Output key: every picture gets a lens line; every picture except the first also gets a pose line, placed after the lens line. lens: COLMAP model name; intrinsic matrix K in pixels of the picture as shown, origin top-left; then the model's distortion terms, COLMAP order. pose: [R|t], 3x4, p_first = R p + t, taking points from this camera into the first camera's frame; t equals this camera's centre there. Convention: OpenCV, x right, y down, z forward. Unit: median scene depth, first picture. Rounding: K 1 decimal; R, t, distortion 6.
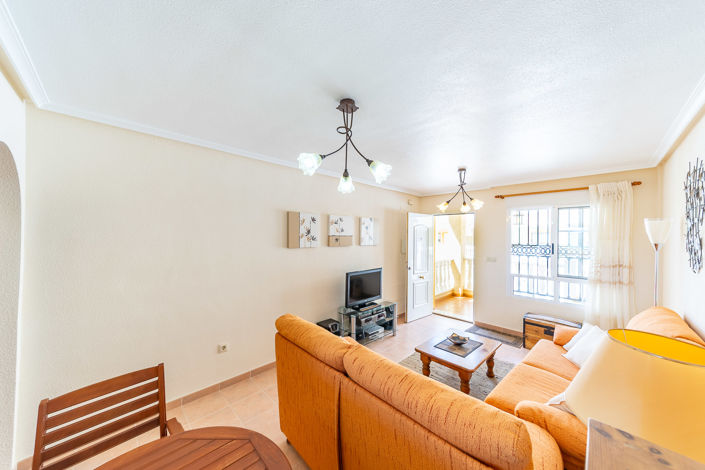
lens RADIAL K [[245.9, 0, 353.7], [0, 245.9, 234.8], [0, 0, 1]] dist [0.017699, 0.000151]
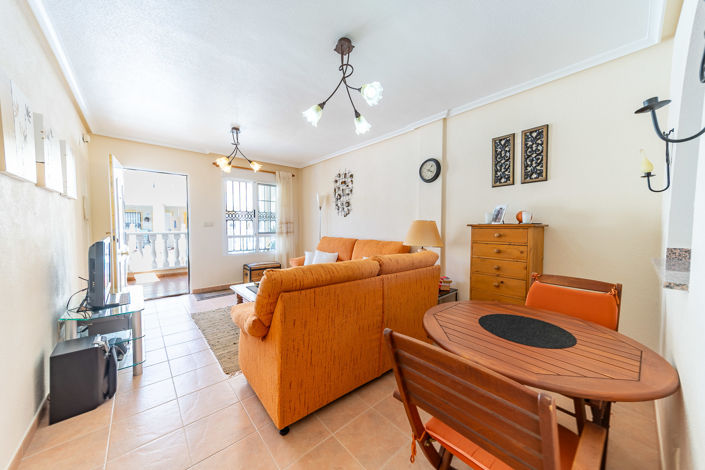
lens RADIAL K [[245.9, 0, 353.7], [0, 245.9, 234.8], [0, 0, 1]] dist [0.017699, 0.000151]
pose [[0.064990, -0.052631, 0.996497, -0.487739], [-0.004803, 0.998580, 0.053055, 0.098225], [-0.997874, -0.008234, 0.064645, 0.381456]]
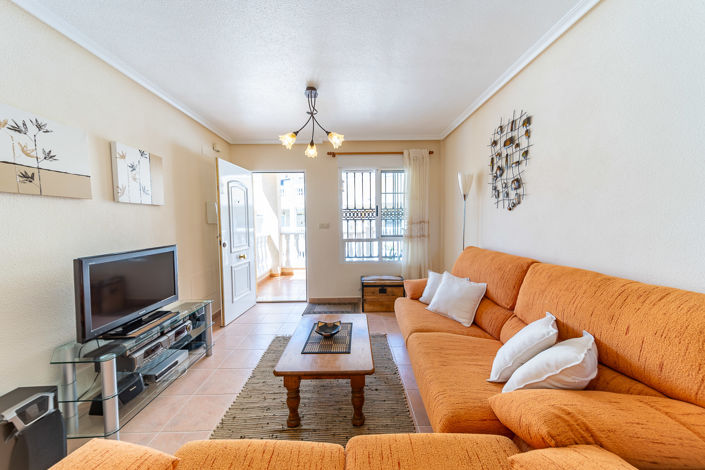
lens RADIAL K [[245.9, 0, 353.7], [0, 245.9, 234.8], [0, 0, 1]] dist [0.017699, 0.000151]
pose [[0.700336, -0.059130, 0.711360, -0.000271], [0.017998, 0.997709, 0.065213, 0.087834], [-0.713586, -0.032868, 0.699796, 0.352539]]
